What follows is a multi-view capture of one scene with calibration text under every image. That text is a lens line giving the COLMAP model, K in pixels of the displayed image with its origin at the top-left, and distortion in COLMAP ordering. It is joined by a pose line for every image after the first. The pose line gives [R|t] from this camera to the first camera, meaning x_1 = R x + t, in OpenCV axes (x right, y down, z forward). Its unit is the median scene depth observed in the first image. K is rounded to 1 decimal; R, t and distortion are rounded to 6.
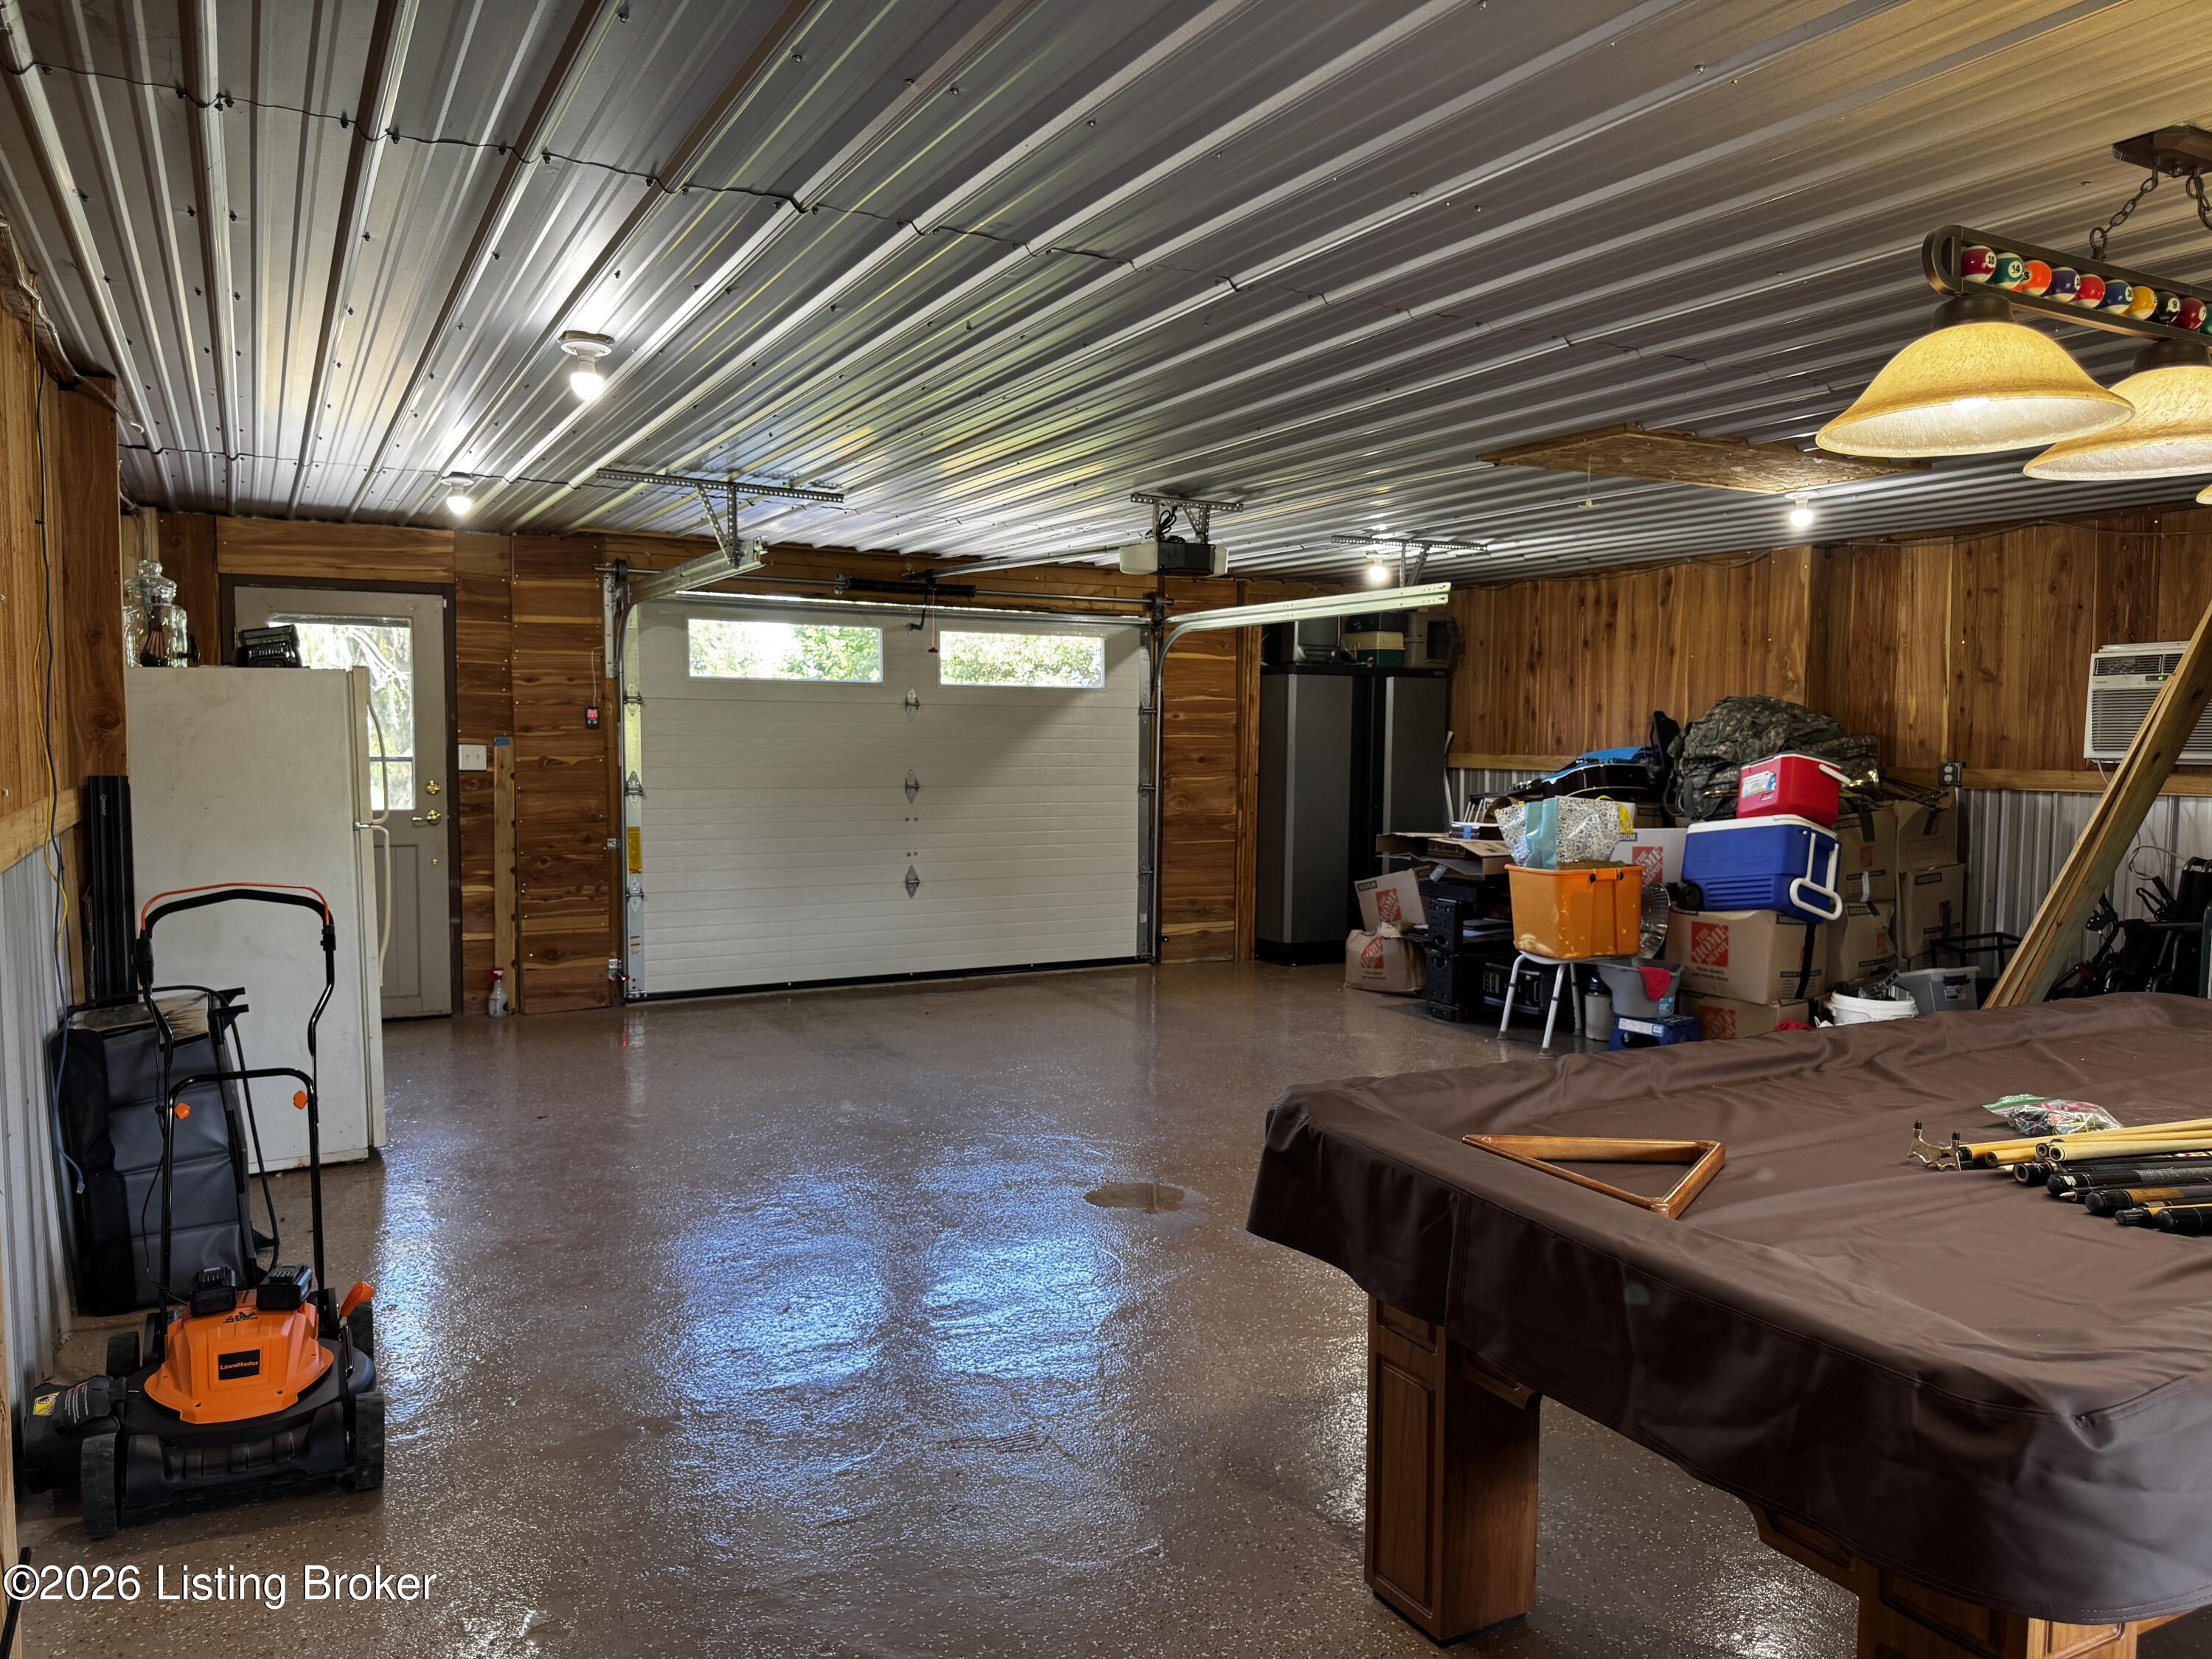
lens RADIAL K [[1573.1, 0, 1106.0], [0, 1573.1, 829.5], [0, 0, 1]] dist [0.013262, -0.019702]
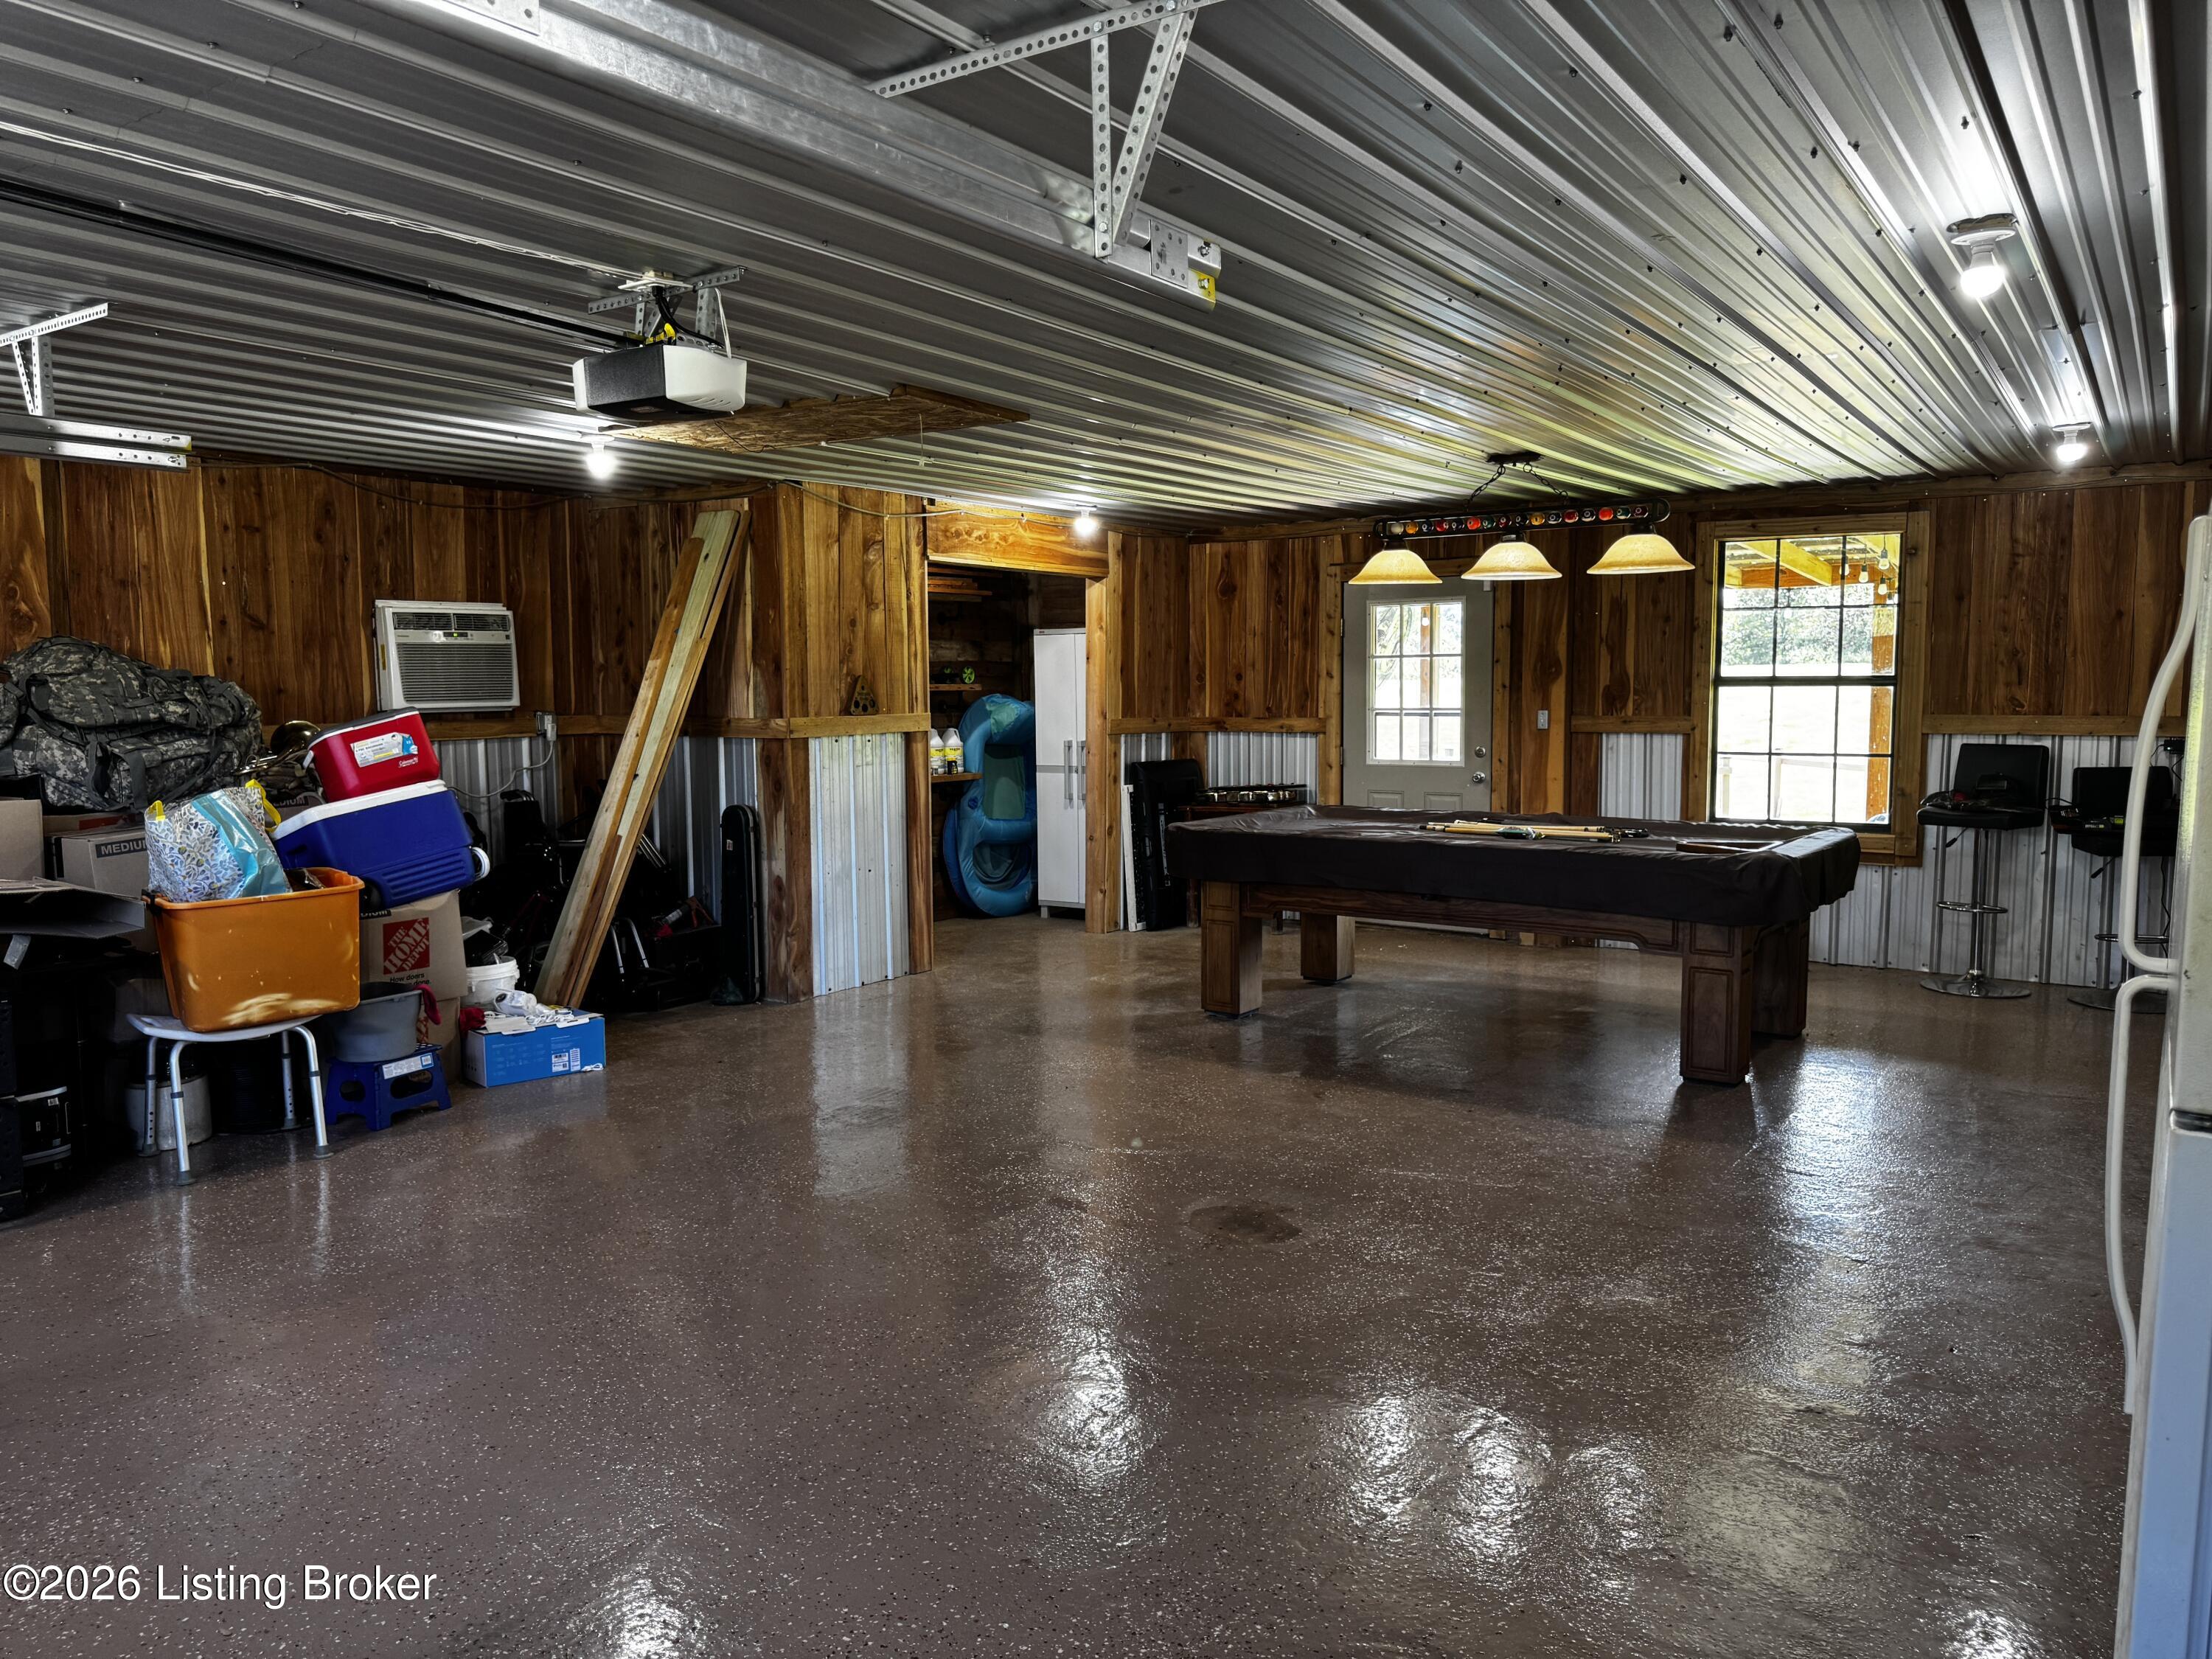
lens RADIAL K [[1573.1, 0, 1106.0], [0, 1573.1, 829.5], [0, 0, 1]] dist [0.013262, -0.019702]
pose [[-0.461828, -0.086279, 0.882763, -0.489009], [0.058511, 0.990126, 0.127383, -0.068311], [-0.885037, 0.110481, -0.452220, 1.013945]]
